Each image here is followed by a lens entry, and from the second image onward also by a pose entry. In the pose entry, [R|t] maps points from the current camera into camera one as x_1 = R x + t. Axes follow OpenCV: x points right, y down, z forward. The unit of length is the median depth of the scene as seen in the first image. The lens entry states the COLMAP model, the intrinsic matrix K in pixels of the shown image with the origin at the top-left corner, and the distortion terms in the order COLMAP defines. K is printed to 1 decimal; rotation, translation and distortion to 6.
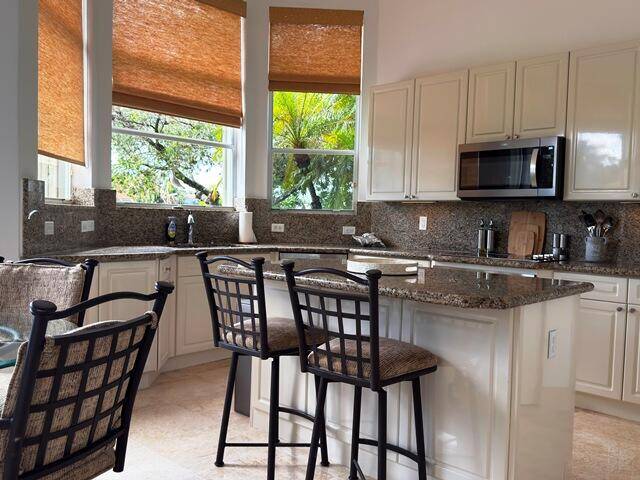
lens RADIAL K [[556.1, 0, 320.0], [0, 556.1, 240.0], [0, 0, 1]] dist [0.152471, -0.300712]
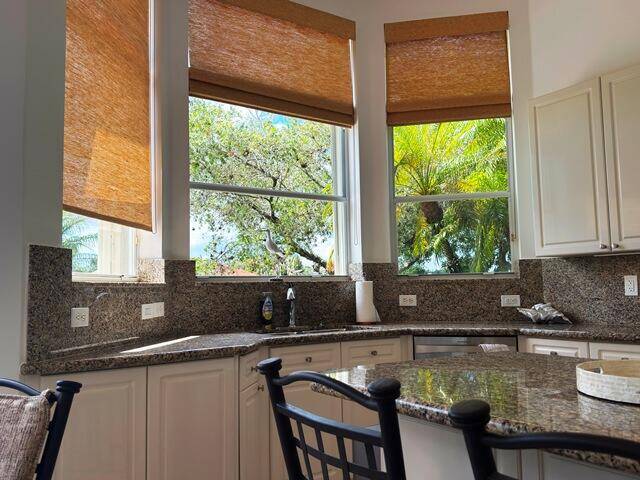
lens RADIAL K [[556.1, 0, 320.0], [0, 556.1, 240.0], [0, 0, 1]] dist [0.152471, -0.300712]
pose [[0.974927, -0.064057, -0.213108, -0.027847], [0.036115, 0.990523, -0.132516, -0.007869], [0.219577, 0.121497, 0.968000, 0.255786]]
